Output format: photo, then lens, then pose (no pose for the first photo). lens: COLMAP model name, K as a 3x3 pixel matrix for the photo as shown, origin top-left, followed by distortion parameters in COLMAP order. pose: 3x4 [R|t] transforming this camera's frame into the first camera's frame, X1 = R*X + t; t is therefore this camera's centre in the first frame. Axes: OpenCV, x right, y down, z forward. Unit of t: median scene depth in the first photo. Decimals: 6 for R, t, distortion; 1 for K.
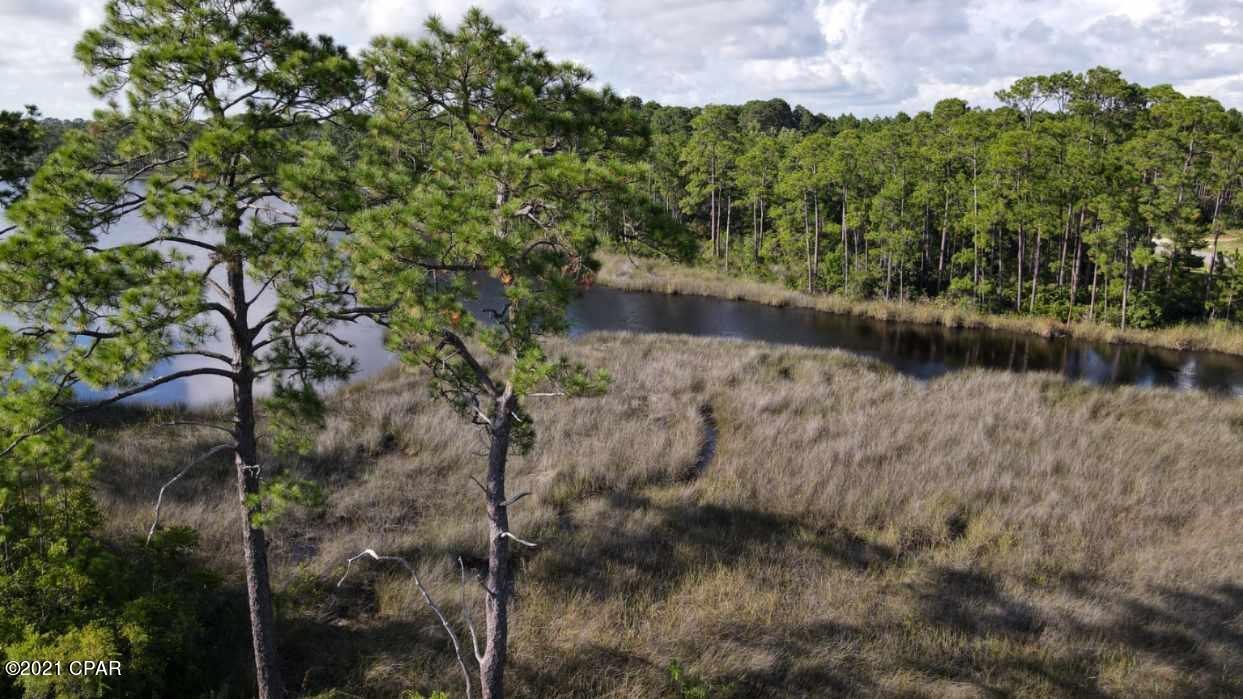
lens RADIAL K [[916.6, 0, 620.1], [0, 916.6, 339.9], [0, 0, 1]] dist [0.000549, 0.037528]
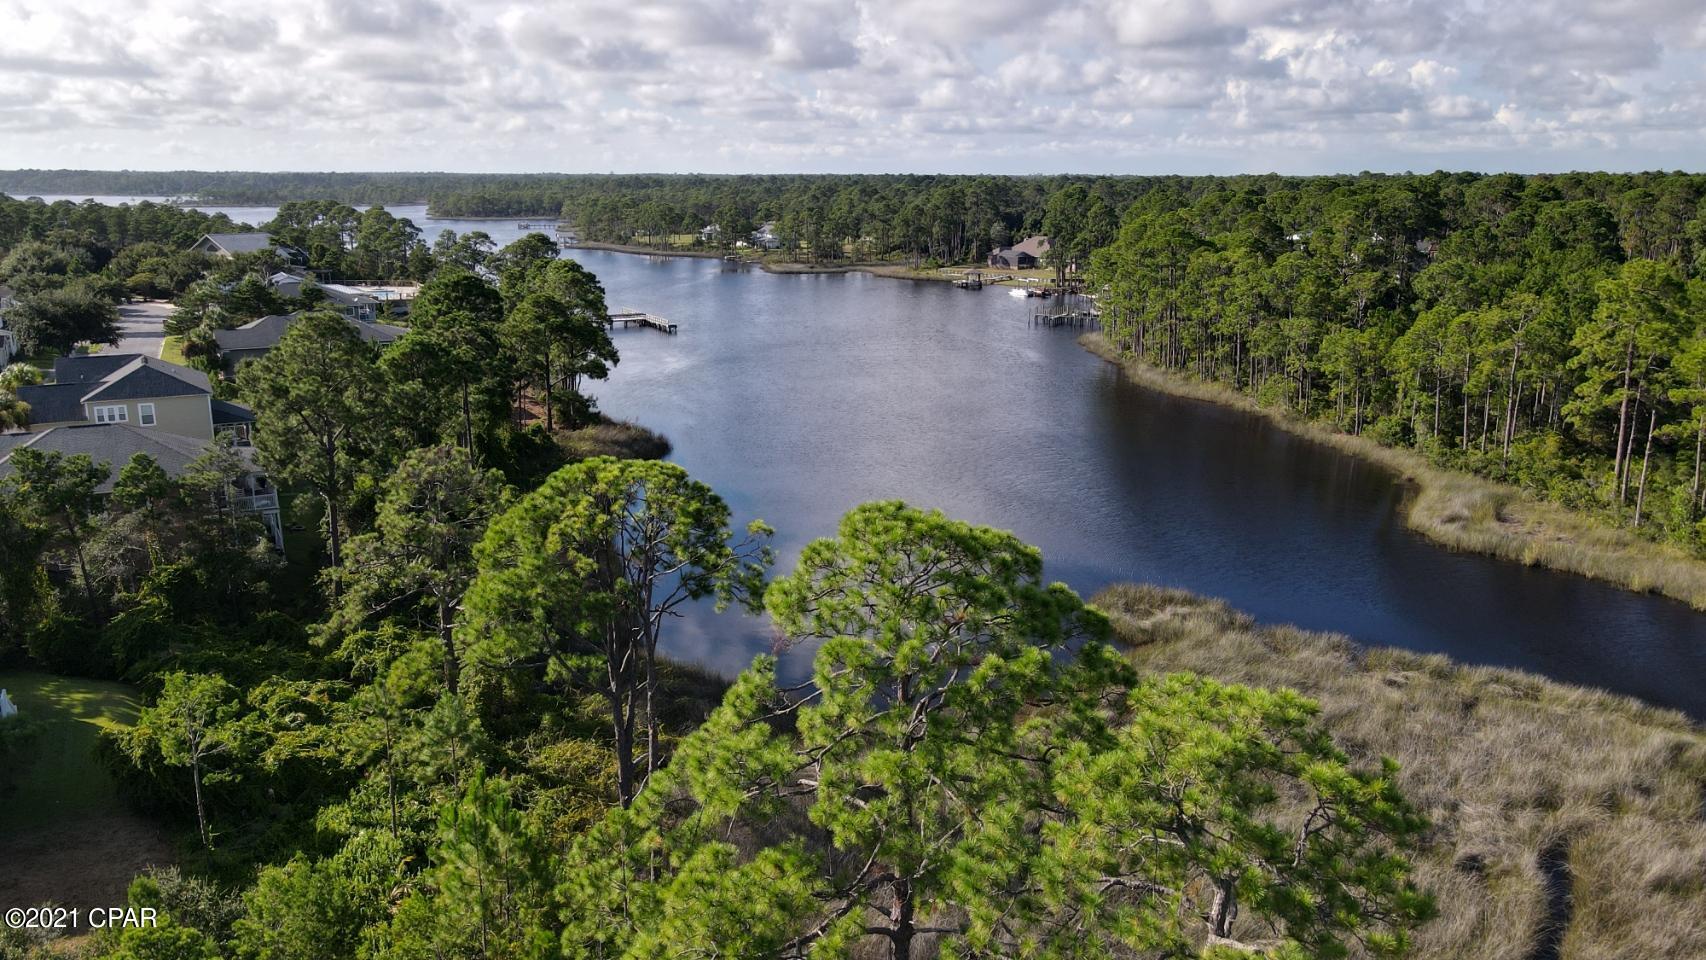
lens RADIAL K [[1246.2, 0, 837.1], [0, 1246.2, 475.0], [0, 0, 1]] dist [0.009749, 0.003983]
pose [[0.892154, 0.093882, -0.441869, 0.003834], [-0.089200, 0.995518, 0.031414, -0.124020], [0.442838, 0.011388, 0.896530, -0.024303]]
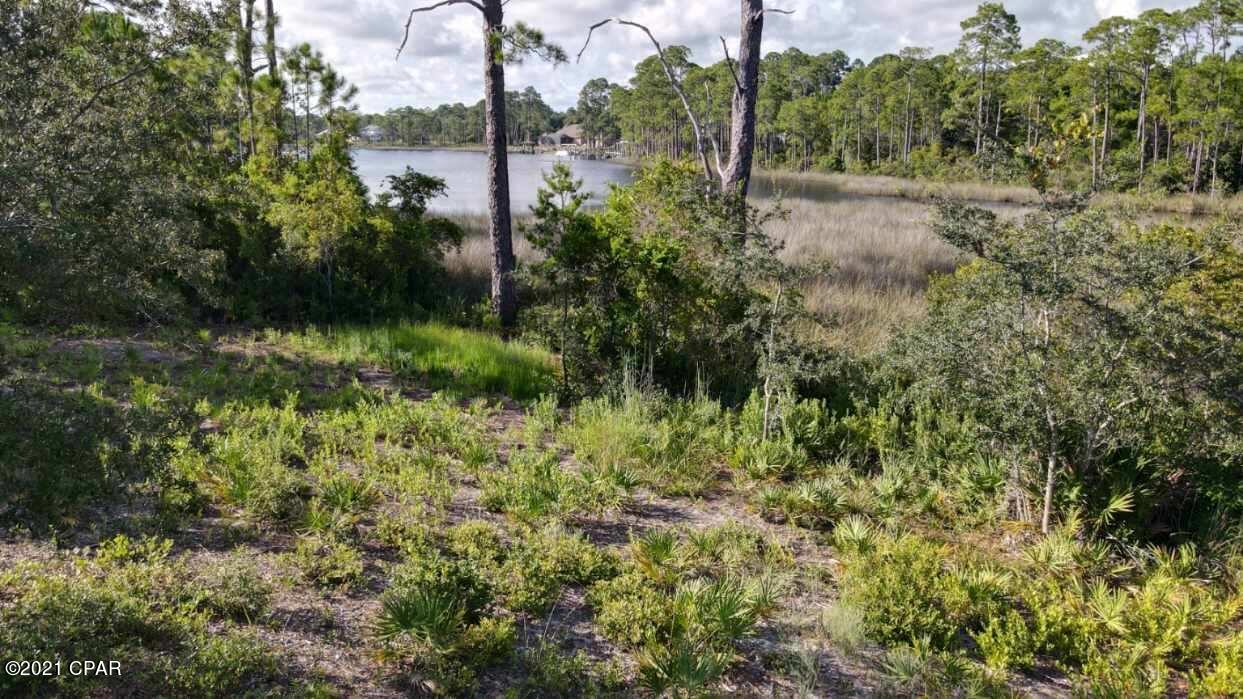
lens RADIAL K [[913.0, 0, 617.1], [0, 913.0, 334.9], [0, 0, 1]] dist [0.015807, 0.004901]
pose [[0.965071, 0.055026, -0.256146, -0.003787], [-0.056968, 0.998376, -0.000165, 0.135172], [0.255721, 0.014752, 0.966638, 0.029826]]
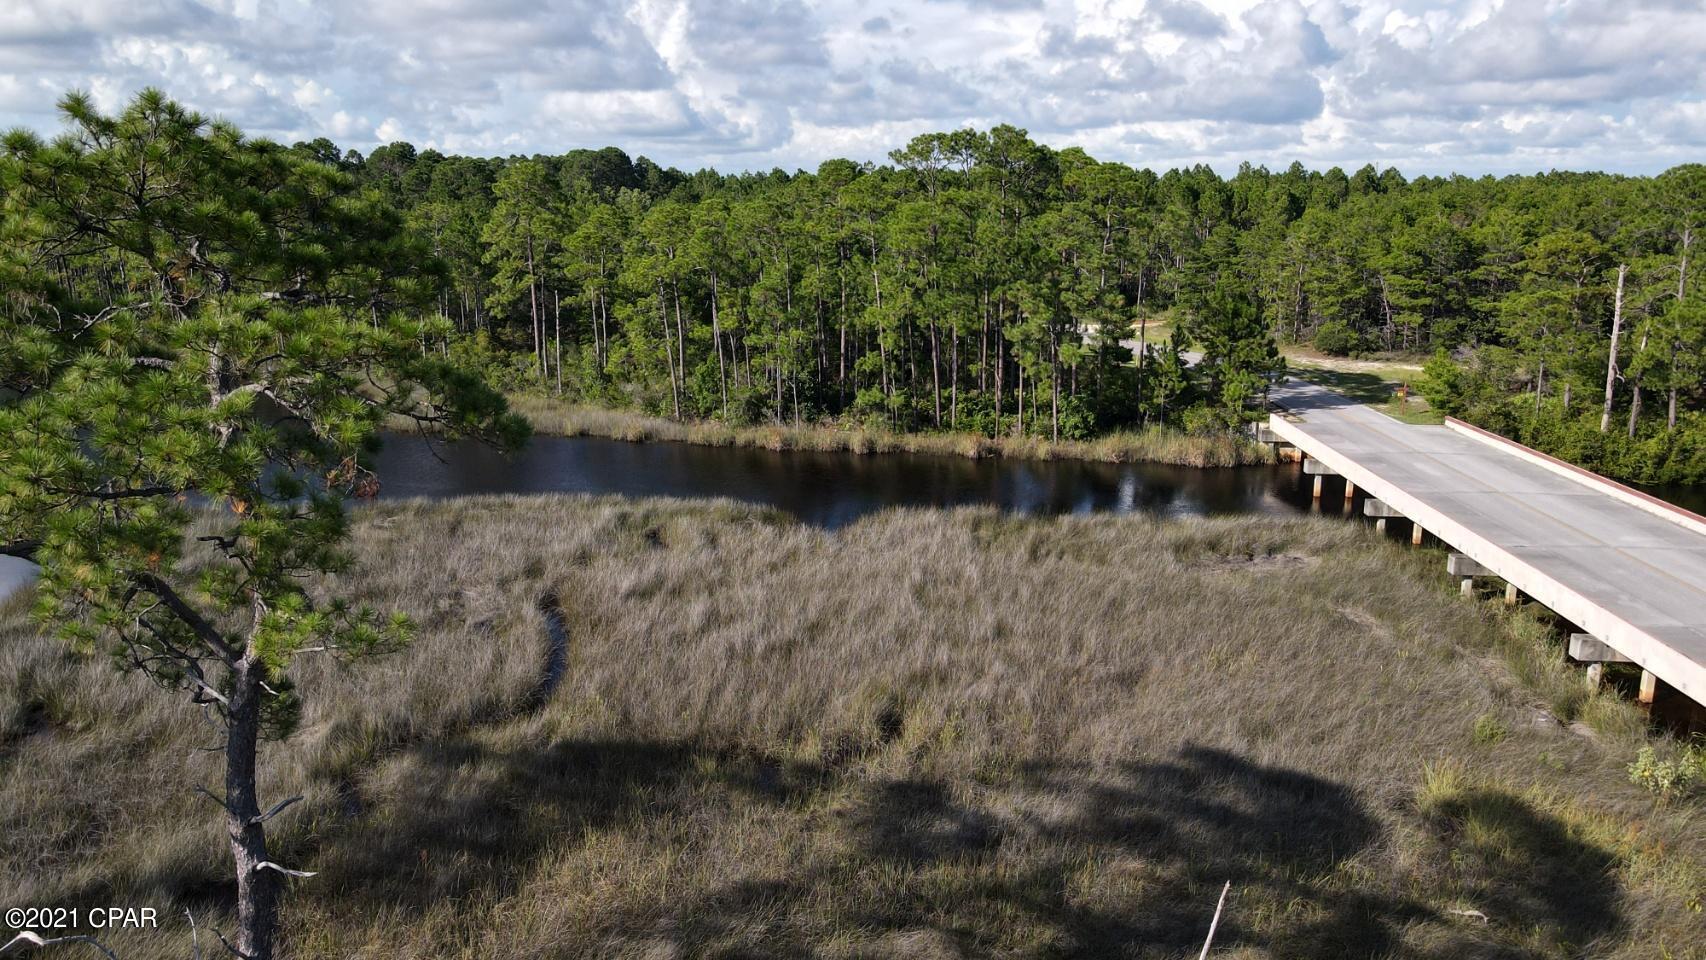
lens RADIAL K [[1258.6, 0, 850.9], [0, 1258.6, 464.0], [0, 0, 1]] dist [-0.007772, 0.052665]
pose [[0.940260, -0.075616, 0.331955, -0.001636], [0.078179, 0.996923, 0.005647, -0.012742], [-0.331361, 0.020642, 0.943278, -0.002253]]
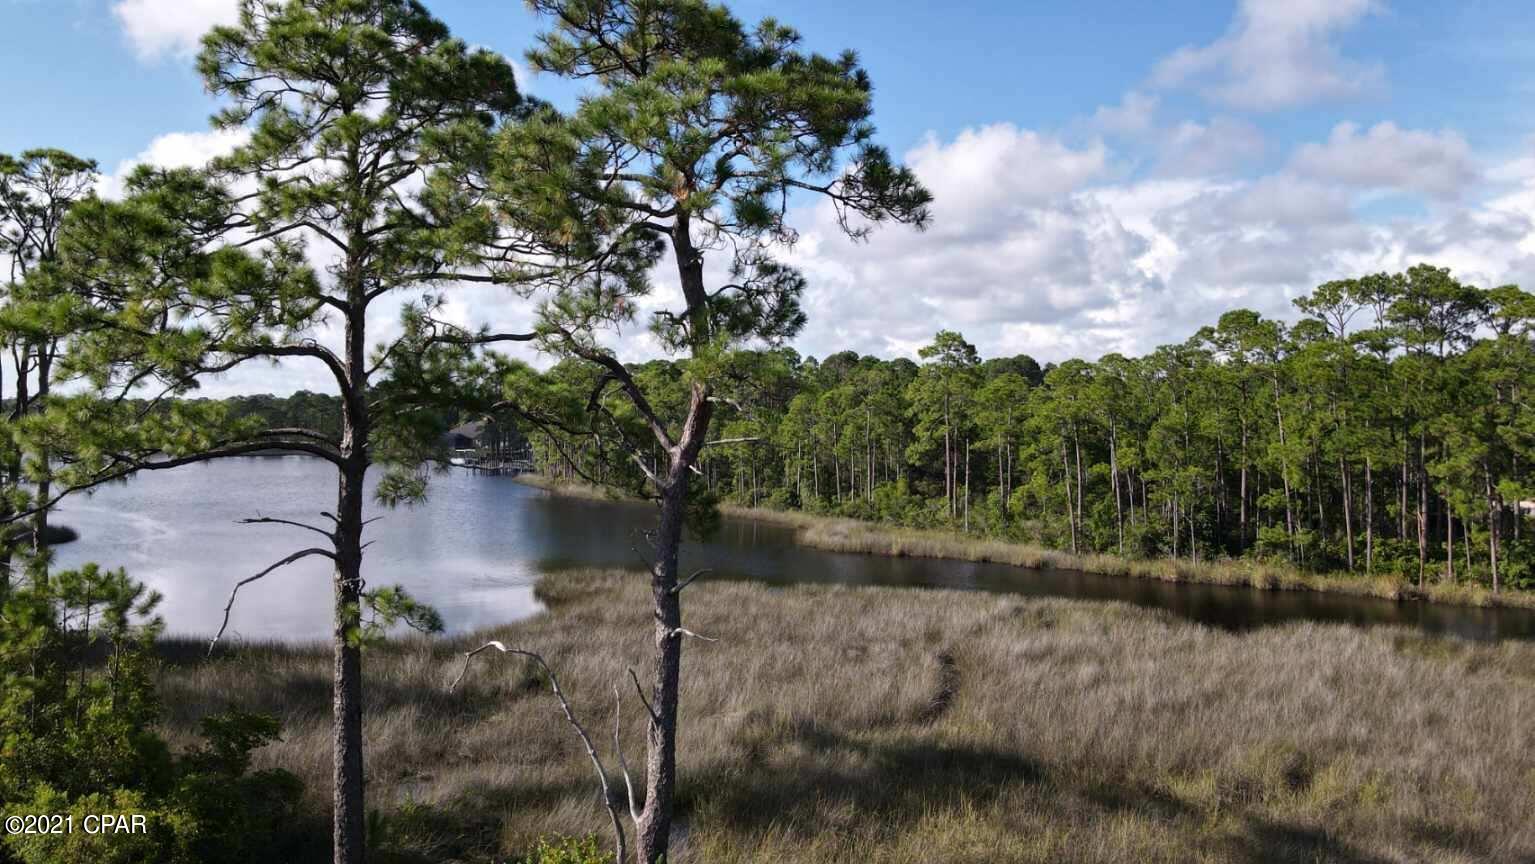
lens RADIAL K [[1131.9, 0, 765.8], [0, 1131.9, 420.1], [0, 0, 1]] dist [0.000549, 0.037528]
pose [[0.998274, -0.001599, -0.058709, 0.000335], [-0.011185, 0.976157, -0.216777, 0.061893], [0.057656, 0.217059, 0.974454, 0.018827]]
